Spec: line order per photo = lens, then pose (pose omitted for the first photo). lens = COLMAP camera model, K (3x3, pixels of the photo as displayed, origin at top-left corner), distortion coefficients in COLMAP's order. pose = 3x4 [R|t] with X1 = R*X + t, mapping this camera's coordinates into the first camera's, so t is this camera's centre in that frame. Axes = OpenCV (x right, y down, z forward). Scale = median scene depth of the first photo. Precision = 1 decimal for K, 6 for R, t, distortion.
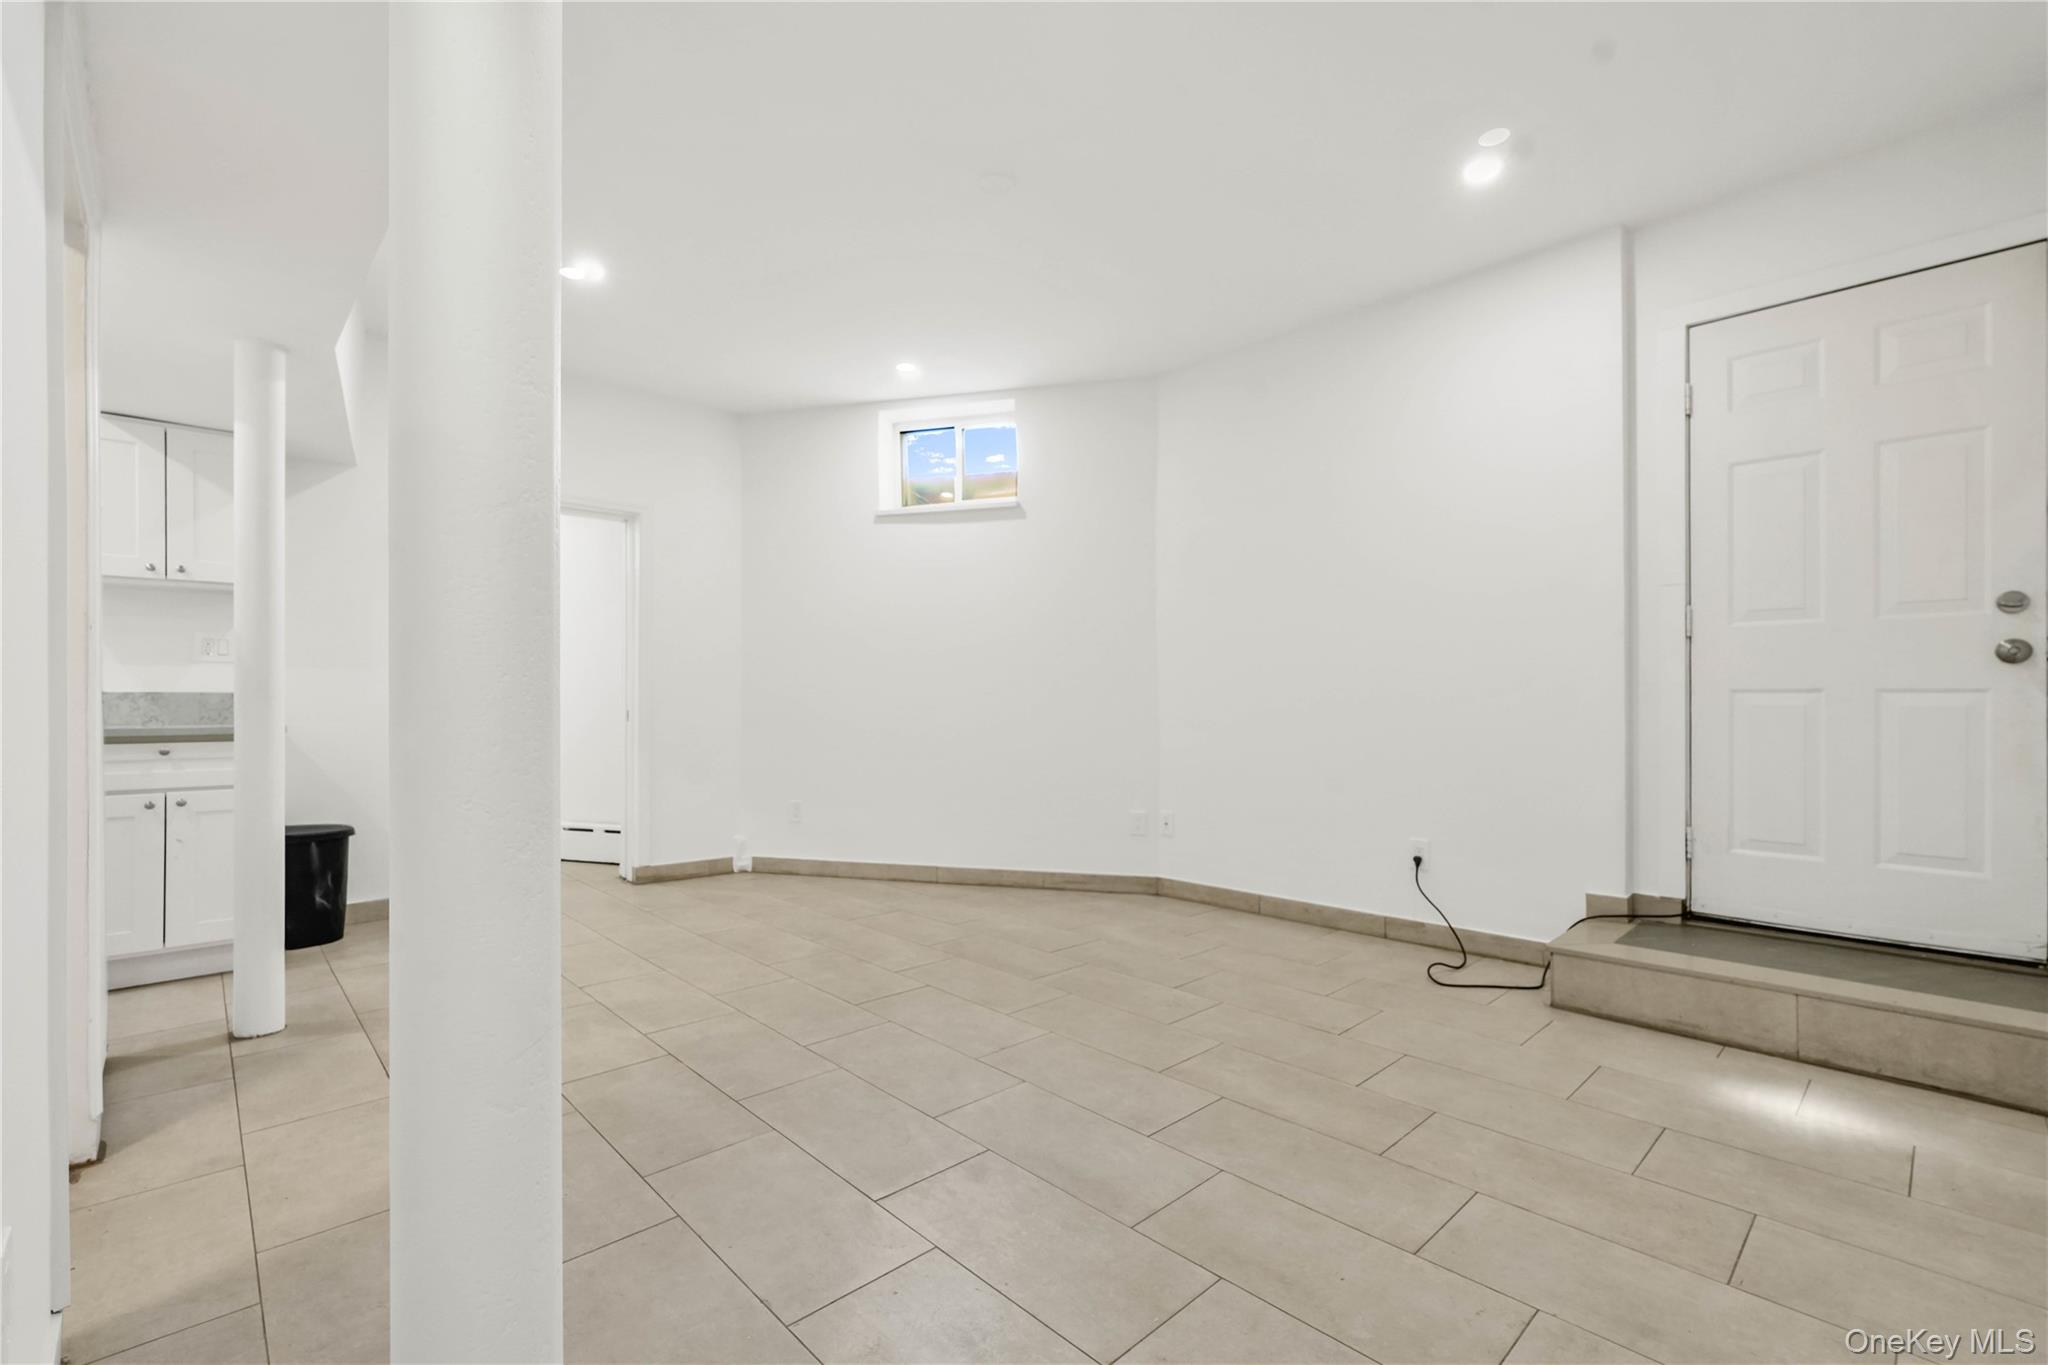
lens RADIAL K [[897.4, 0, 1021.7], [0, 897.4, 699.7], [0, 0, 1]] dist [-0.003392, 0.000047]
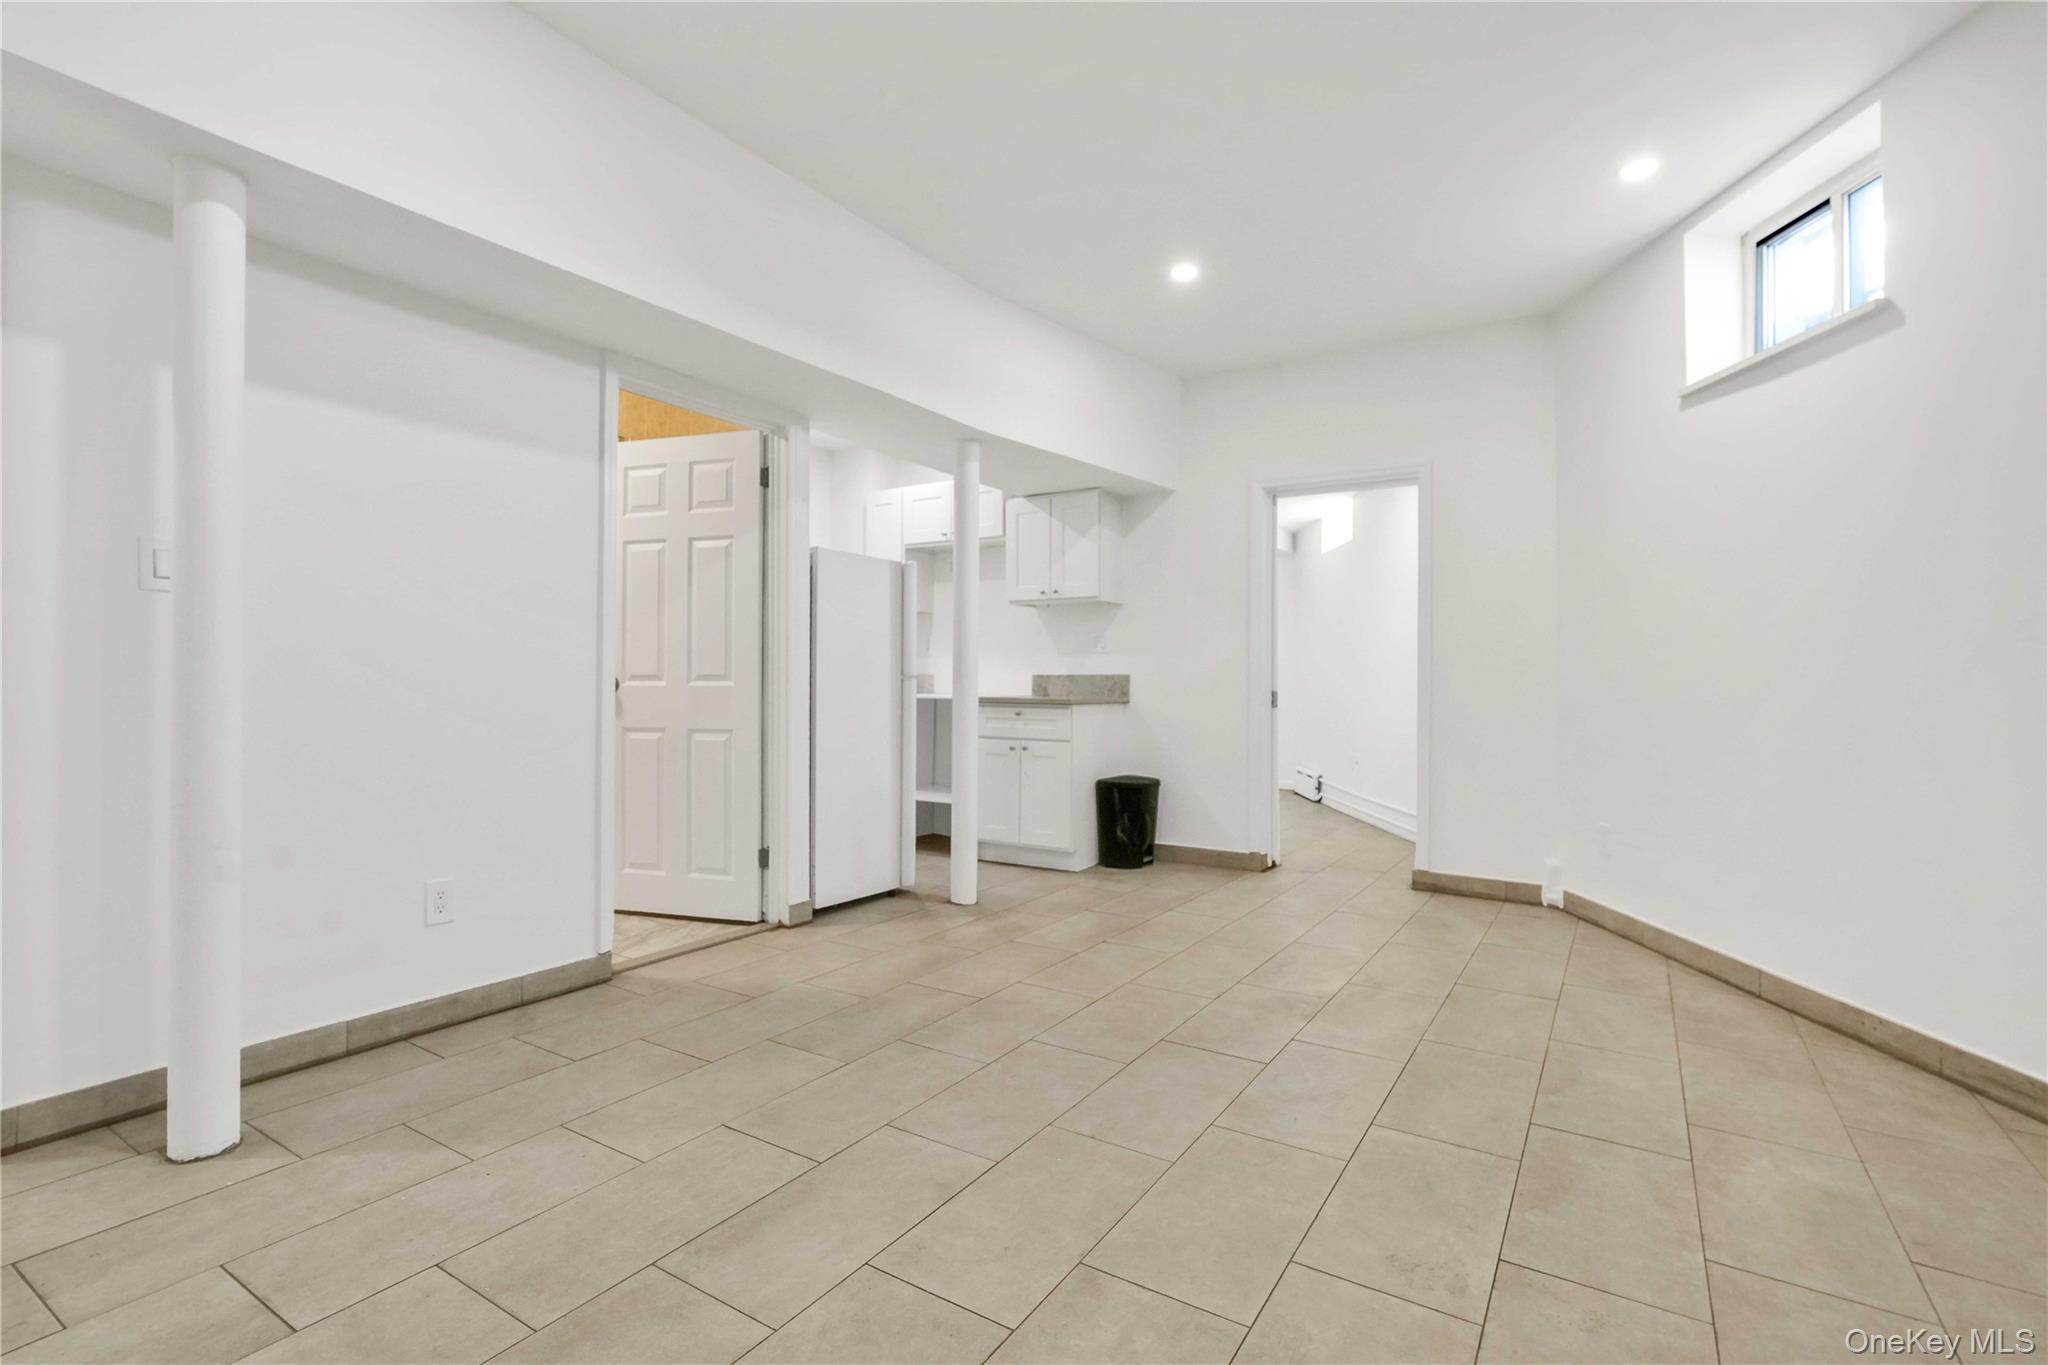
lens RADIAL K [[954.4, 0, 1017.7], [0, 954.4, 666.2], [0, 0, 1]] dist [-0.001926, 0.000086]
pose [[0.245079, -0.011159, -0.969439, 0.531302], [-0.005023, 0.999906, -0.012779, -0.001369], [0.969490, 0.008001, 0.245000, 0.516578]]
